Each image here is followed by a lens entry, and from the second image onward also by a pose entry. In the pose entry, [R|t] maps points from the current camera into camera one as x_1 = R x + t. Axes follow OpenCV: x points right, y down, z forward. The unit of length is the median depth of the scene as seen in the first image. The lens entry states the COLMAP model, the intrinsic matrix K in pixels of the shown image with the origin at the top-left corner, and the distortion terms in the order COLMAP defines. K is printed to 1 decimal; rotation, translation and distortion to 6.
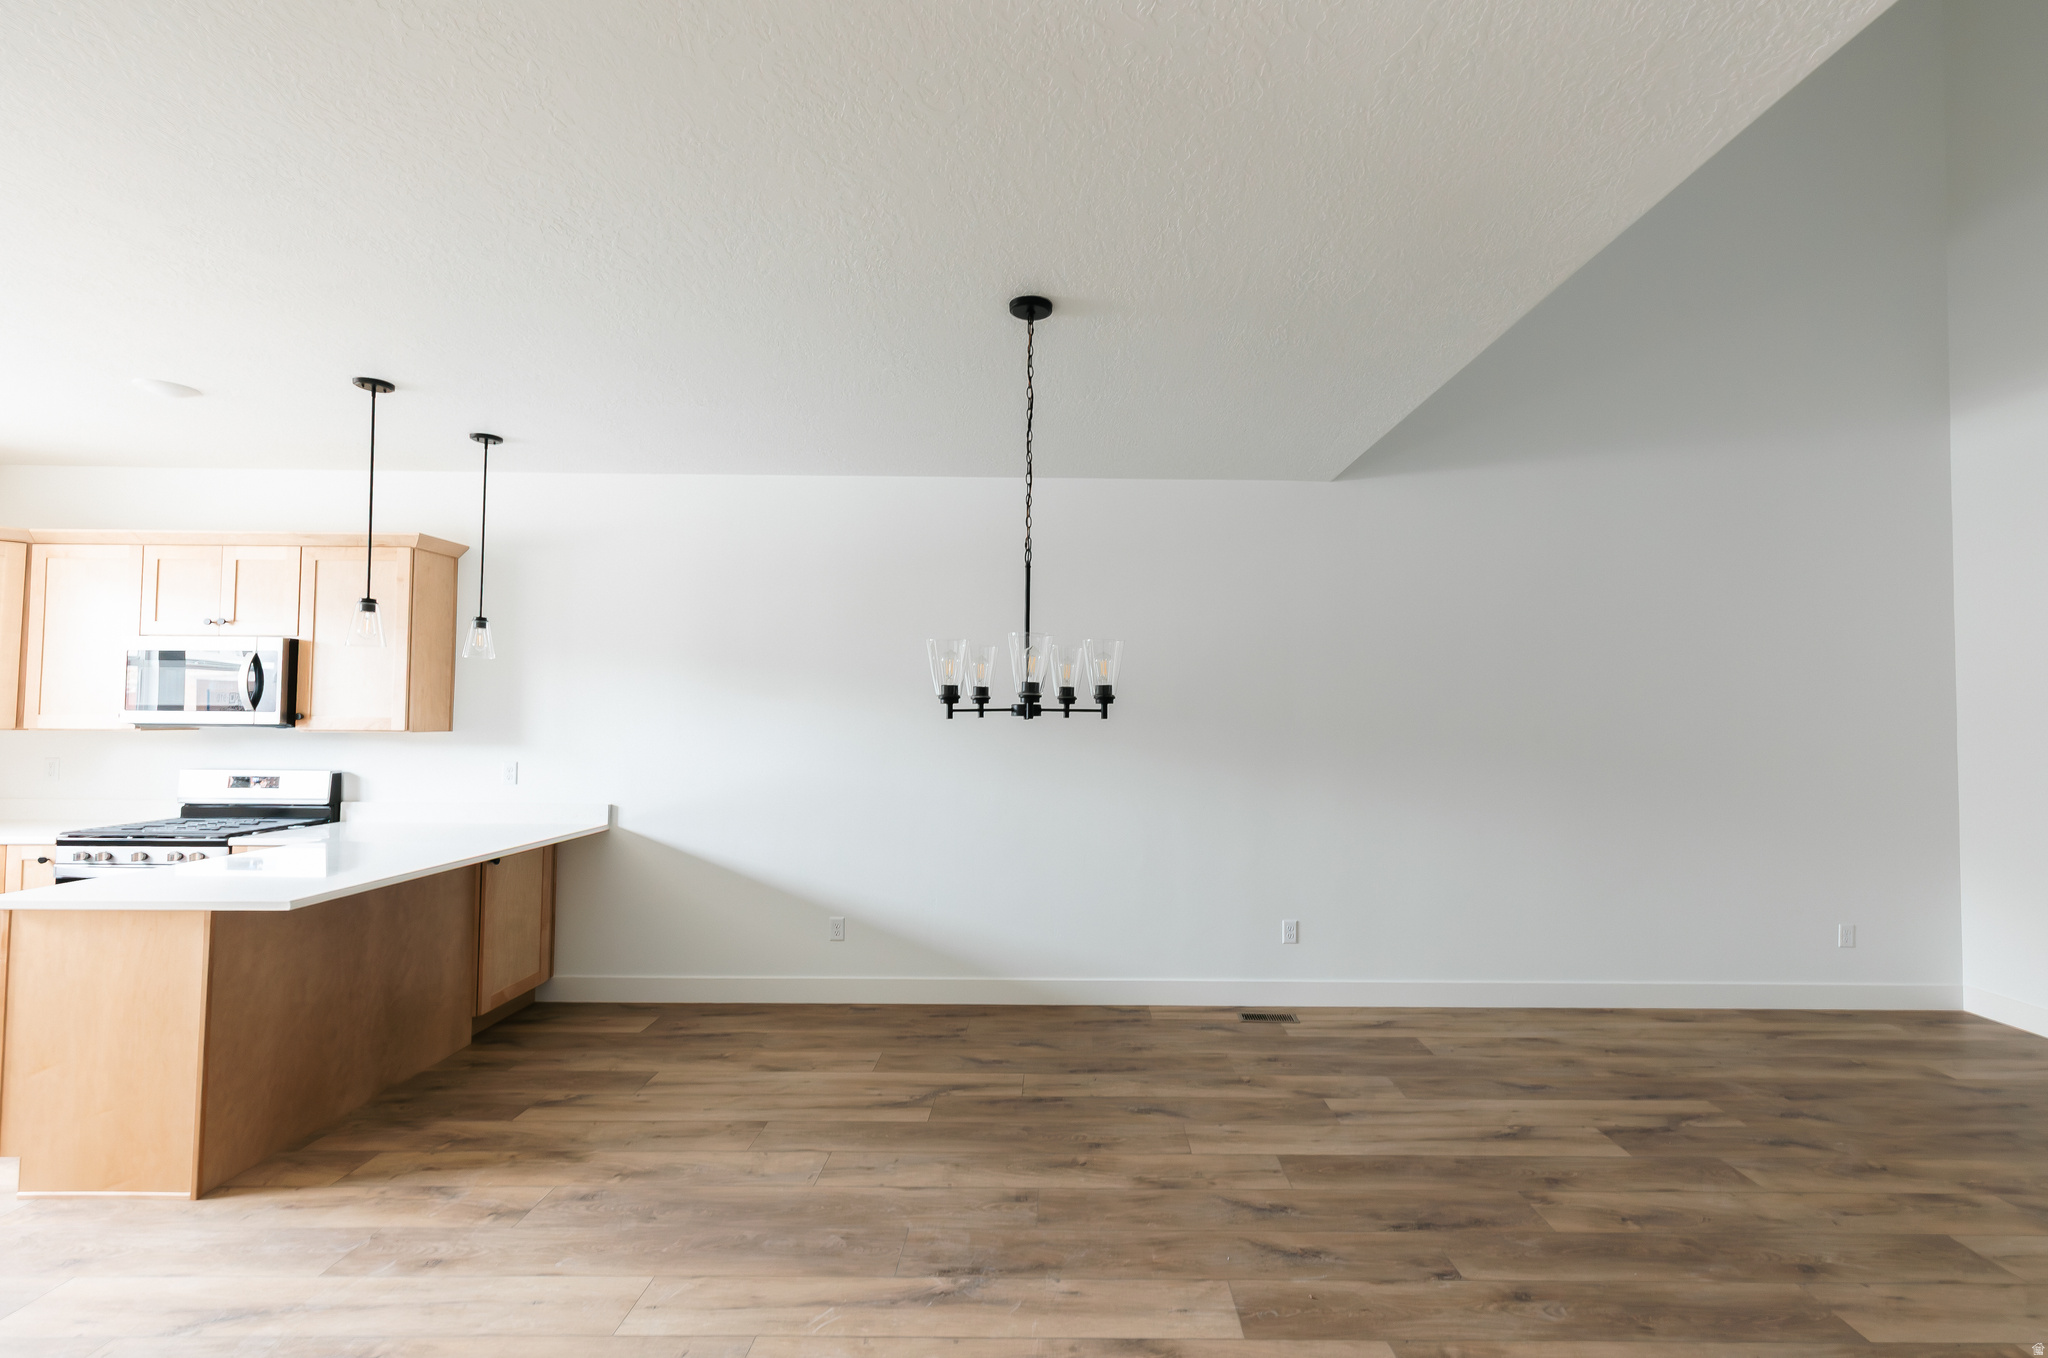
lens RADIAL K [[899.9, 0, 1024.0], [0, 899.9, 679.0], [0, 0, 1]] dist [0.000169, 0.000025]
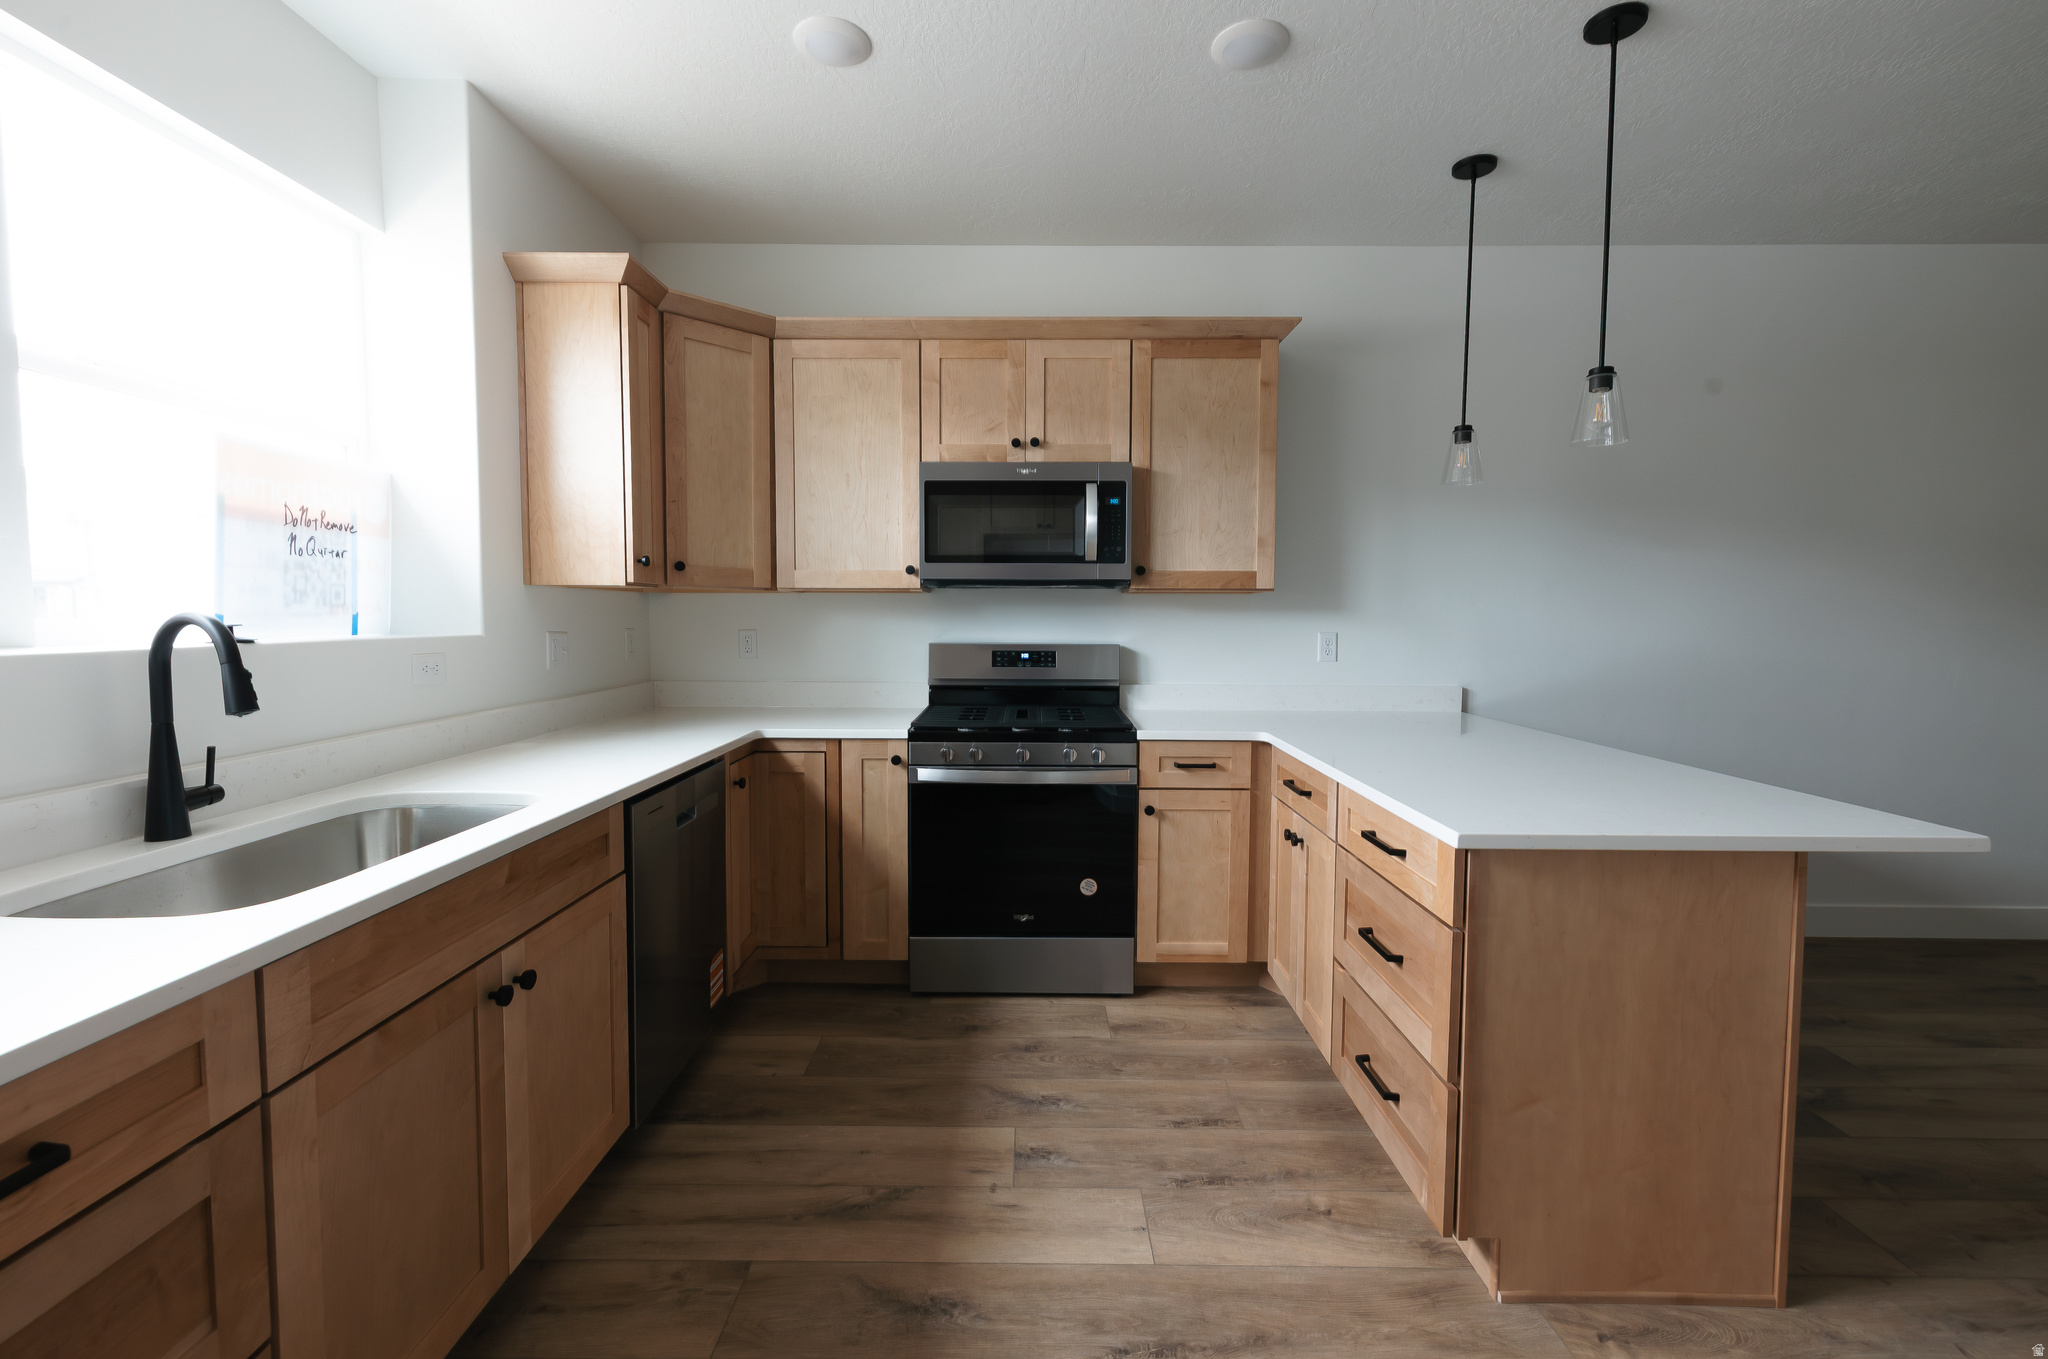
lens RADIAL K [[885.2, 0, 1022.2], [0, 885.2, 649.0], [0, 0, 1]] dist [-0.000826, -0.000011]
pose [[0.999786, -0.002489, -0.020517, -0.977895], [0.004269, 0.996183, 0.087183, 0.047019], [0.020221, -0.087252, 0.995981, 0.284536]]
